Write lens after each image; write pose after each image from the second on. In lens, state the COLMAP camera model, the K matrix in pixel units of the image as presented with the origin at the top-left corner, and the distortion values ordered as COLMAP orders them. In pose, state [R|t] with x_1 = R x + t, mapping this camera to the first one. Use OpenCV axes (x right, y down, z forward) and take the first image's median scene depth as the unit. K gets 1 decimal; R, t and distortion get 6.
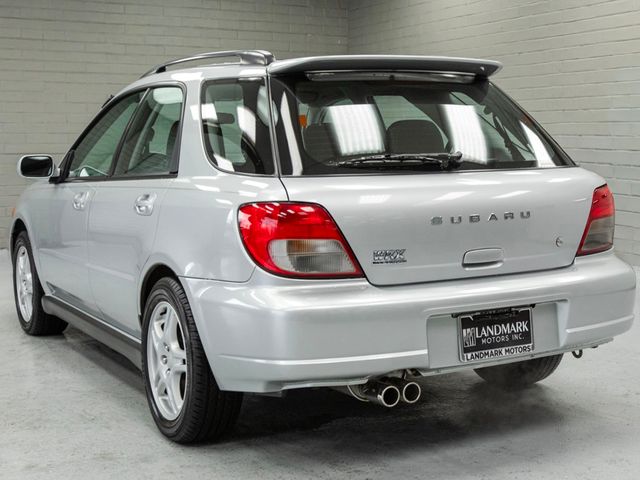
lens RADIAL K [[1052.2, 0, 412.1], [0, 1052.2, 240.4], [0, 0, 1]] dist [0.031666, 0.157422]
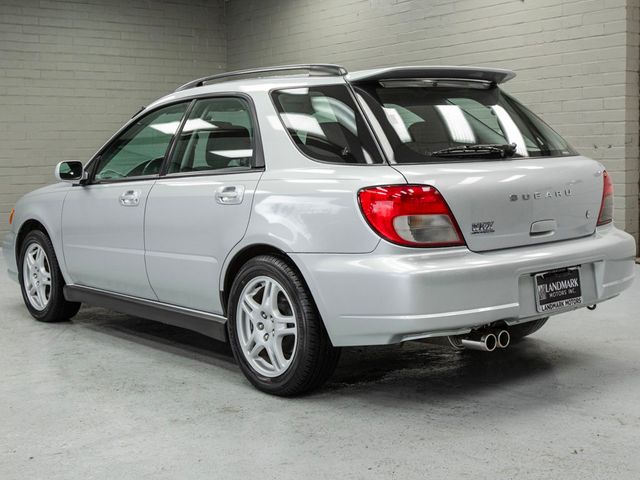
lens RADIAL K [[913.4, 0, 319.3], [0, 913.4, 215.4], [0, 0, 1]] dist [0.072857, 0.035256]
pose [[0.989472, -0.030947, 0.141376, -0.343020], [0.035382, 0.998954, -0.028964, 0.024288], [-0.140332, 0.033662, 0.989532, -0.021533]]
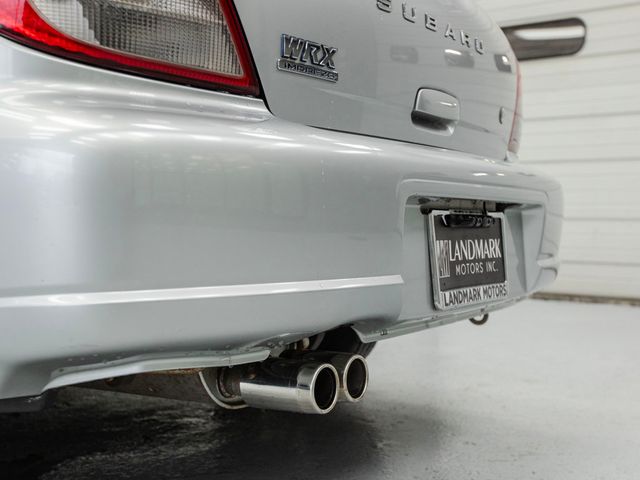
lens RADIAL K [[802.1, 0, 322.1], [0, 802.1, 256.3], [0, 0, 1]] dist [0.083378, 0.026414]
pose [[0.907637, 0.010089, 0.419635, -0.145133], [0.015123, 0.998276, -0.056711, 0.108745], [-0.419483, 0.057819, 0.905920, 0.679902]]
